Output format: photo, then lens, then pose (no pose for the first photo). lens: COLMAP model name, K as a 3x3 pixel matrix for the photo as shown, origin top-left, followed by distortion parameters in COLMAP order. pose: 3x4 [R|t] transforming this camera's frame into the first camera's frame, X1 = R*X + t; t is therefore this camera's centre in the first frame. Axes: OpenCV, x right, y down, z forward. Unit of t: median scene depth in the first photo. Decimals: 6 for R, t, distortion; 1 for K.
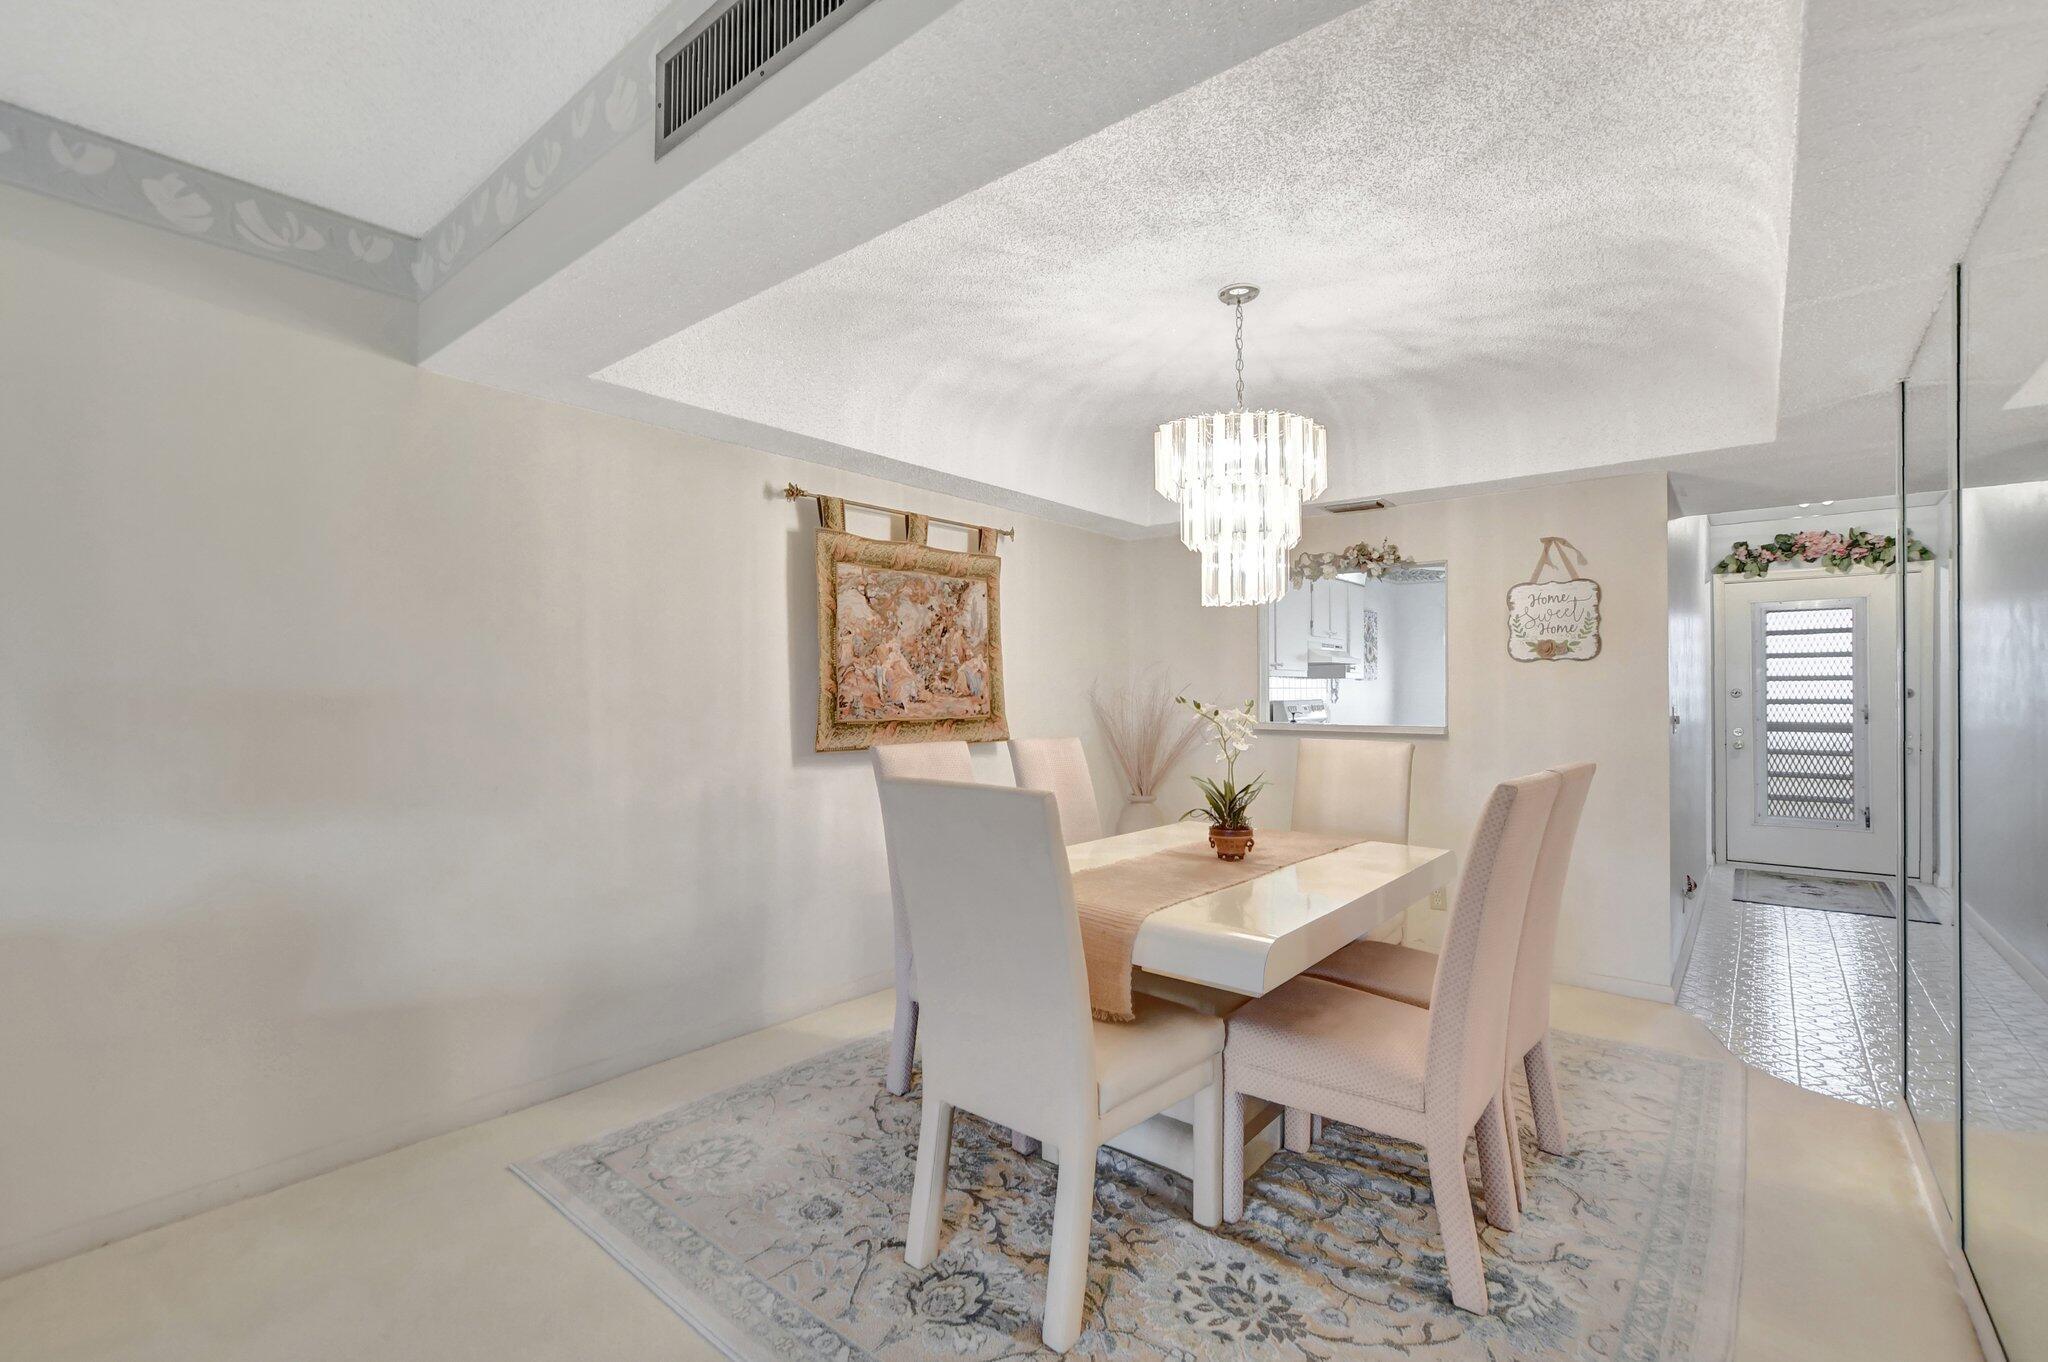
lens RADIAL K [[897.3, 0, 1024.0], [0, 897.3, 681.0], [0, 0, 1]] dist [0.001052, 0.000066]
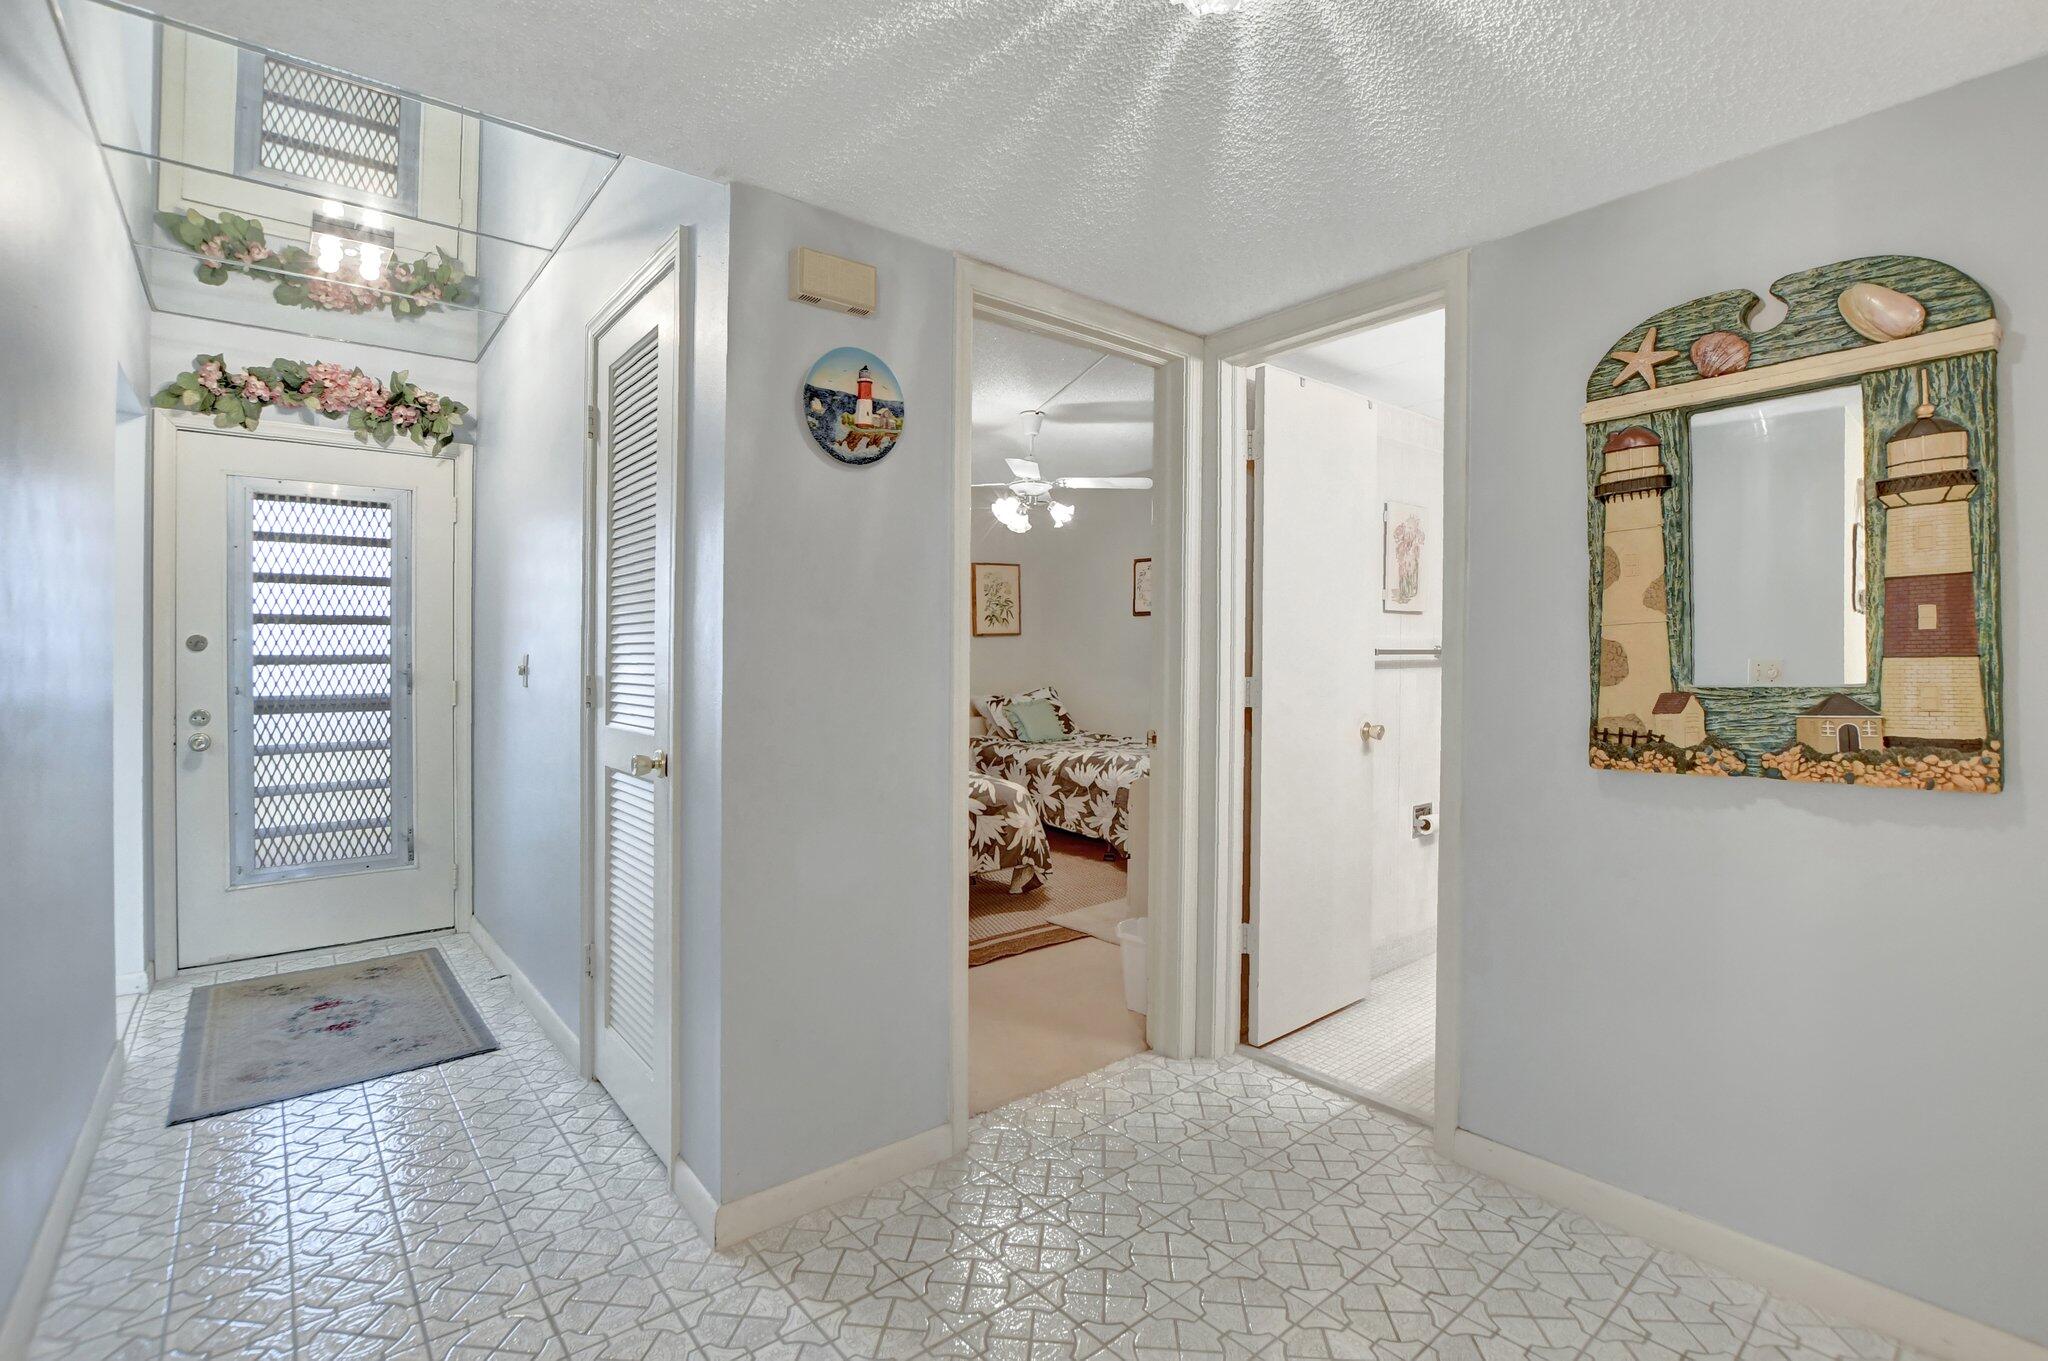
lens RADIAL K [[1003.8, 0, 1023.5], [0, 1003.8, 653.9], [0, 0, 1]] dist [0.005242, 0.000662]
pose [[0.224487, 0.008267, 0.974442, 0.346840], [-0.013682, 0.999892, -0.005331, 0.016852], [-0.974381, -0.012136, 0.224576, 0.419835]]
